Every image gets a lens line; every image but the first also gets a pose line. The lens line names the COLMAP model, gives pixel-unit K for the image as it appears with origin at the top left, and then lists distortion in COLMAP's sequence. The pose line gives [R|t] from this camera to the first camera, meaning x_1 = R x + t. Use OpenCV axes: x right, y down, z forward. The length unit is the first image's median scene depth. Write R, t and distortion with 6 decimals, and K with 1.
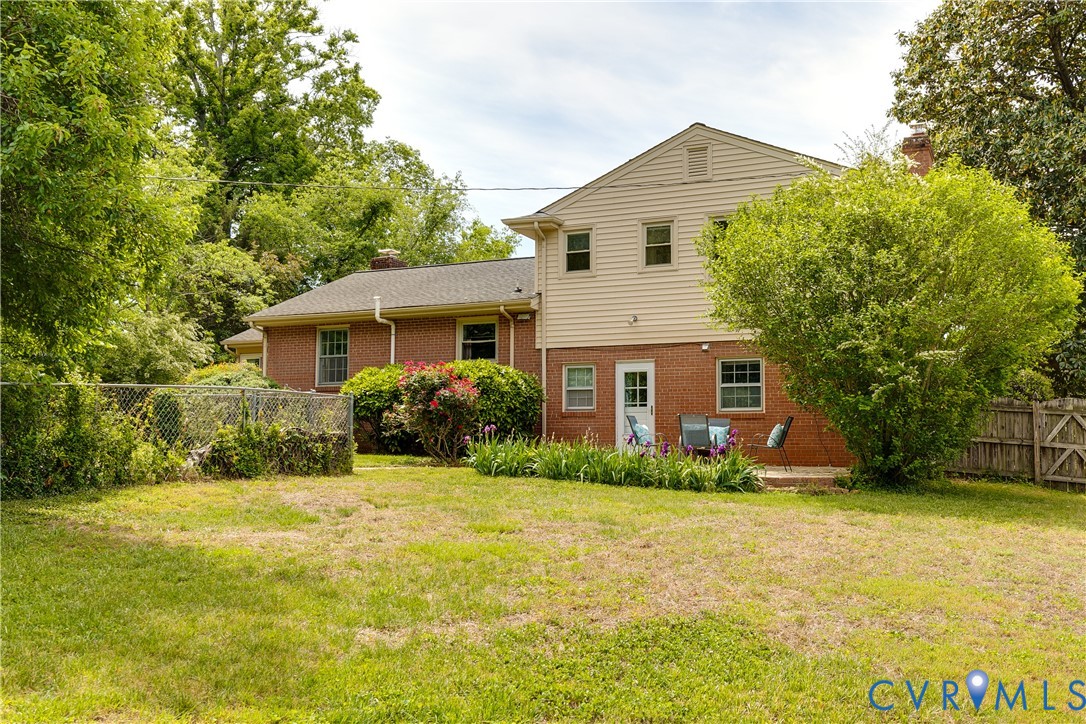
lens RADIAL K [[1065.7, 0, 542.5], [0, 1065.7, 361.5], [0, 0, 1]] dist [0.002516, 0.000000]
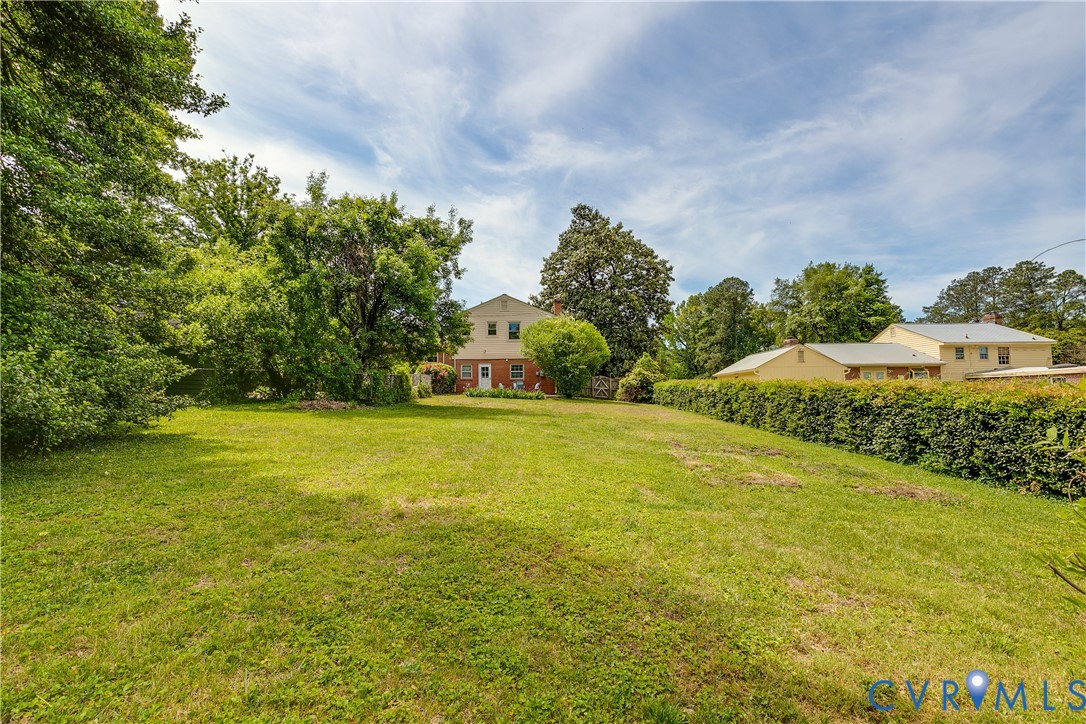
lens RADIAL K [[498.7, 0, 543.5], [0, 498.7, 367.1], [0, 0, 1]] dist [0.012567, -0.003621]
pose [[0.905384, 0.010047, 0.424475, -0.410419], [-0.023623, 0.999363, 0.026733, -0.036517], [-0.423937, -0.034231, 0.905045, -0.492331]]
